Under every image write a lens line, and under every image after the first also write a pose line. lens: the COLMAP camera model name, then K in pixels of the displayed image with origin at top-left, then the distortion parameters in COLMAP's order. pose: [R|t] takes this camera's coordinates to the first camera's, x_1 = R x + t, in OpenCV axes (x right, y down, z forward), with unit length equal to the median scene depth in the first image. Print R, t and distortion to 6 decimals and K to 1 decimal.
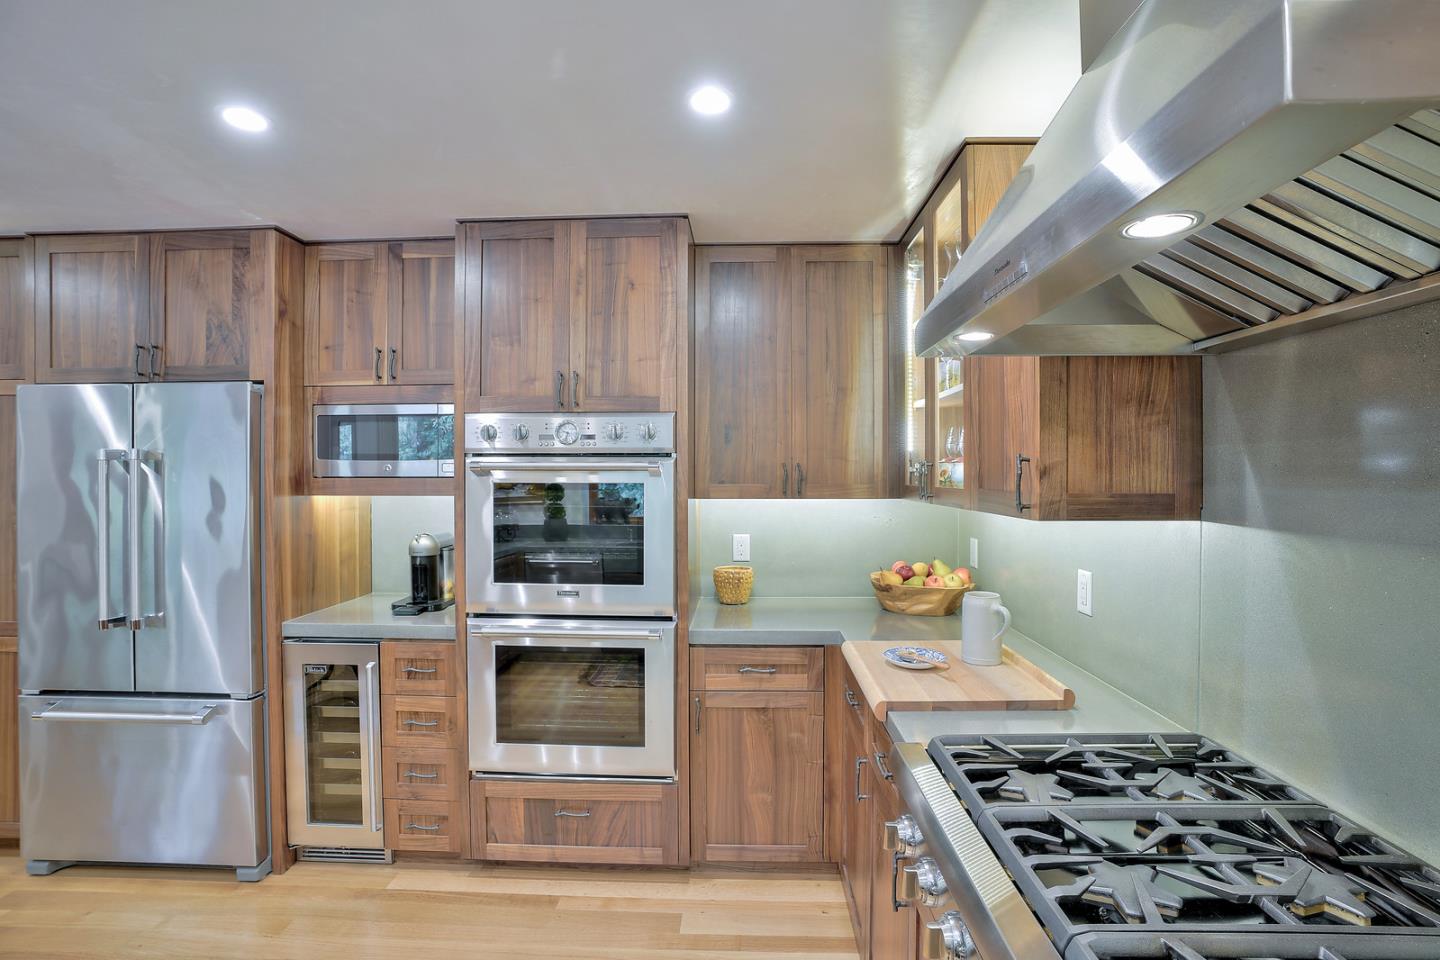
lens RADIAL K [[673.9, 0, 737.6], [0, 673.9, 477.7], [0, 0, 1]] dist [-0.046927, 0.000410]
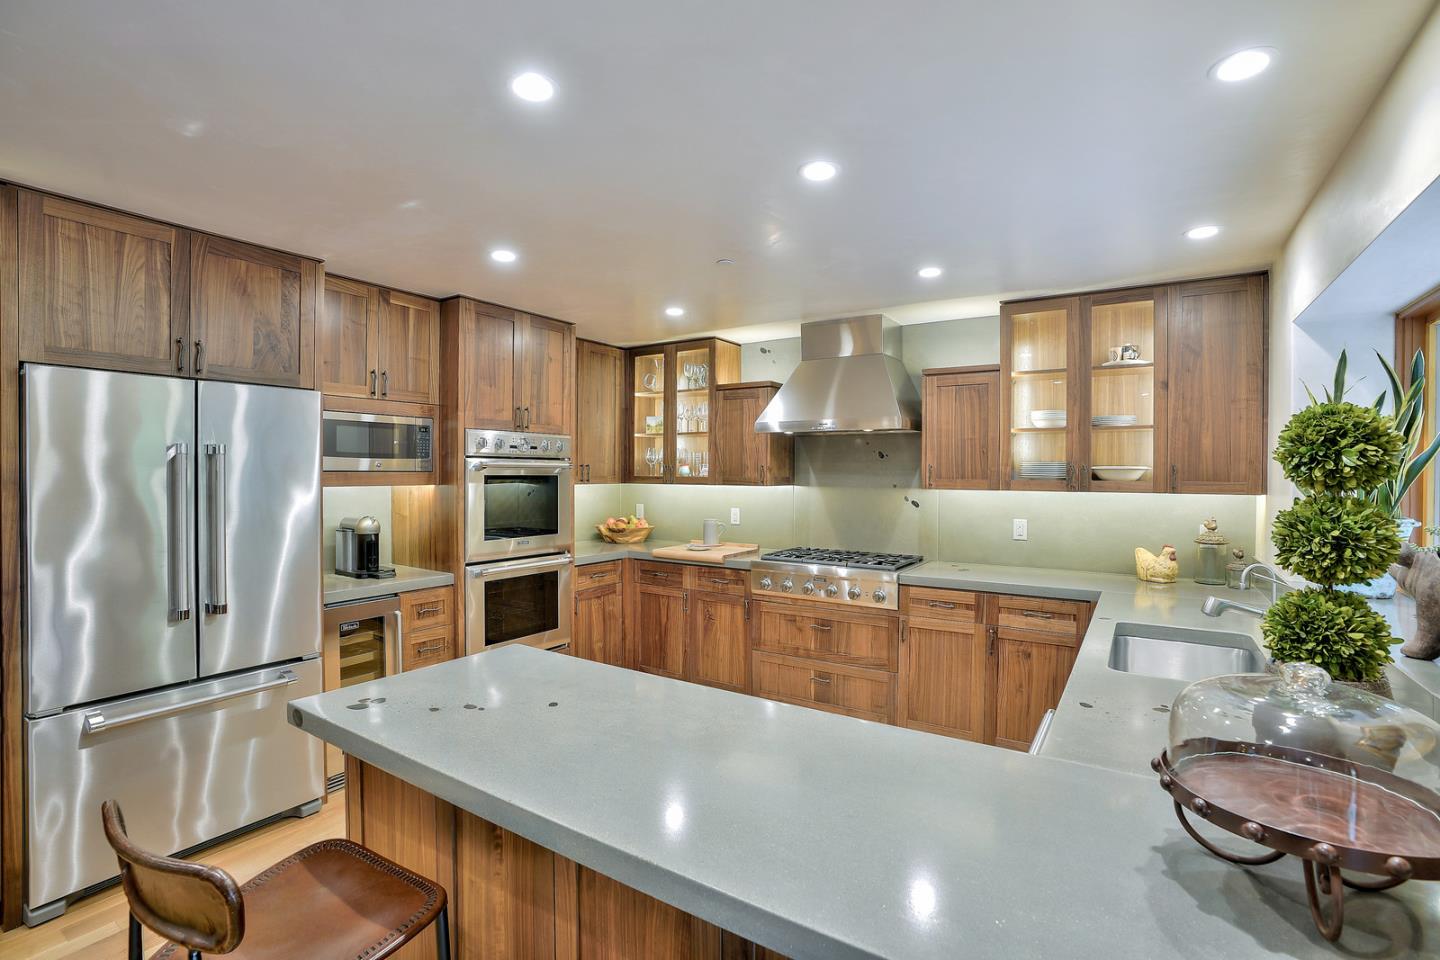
lens RADIAL K [[673.9, 0, 737.6], [0, 673.9, 477.7], [0, 0, 1]] dist [-0.046927, 0.000410]
pose [[0.503746, -0.004721, 0.863839, -1.364114], [-0.003301, 0.999967, 0.007390, 0.000312], [-0.863845, -0.006574, 0.503714, -0.263541]]
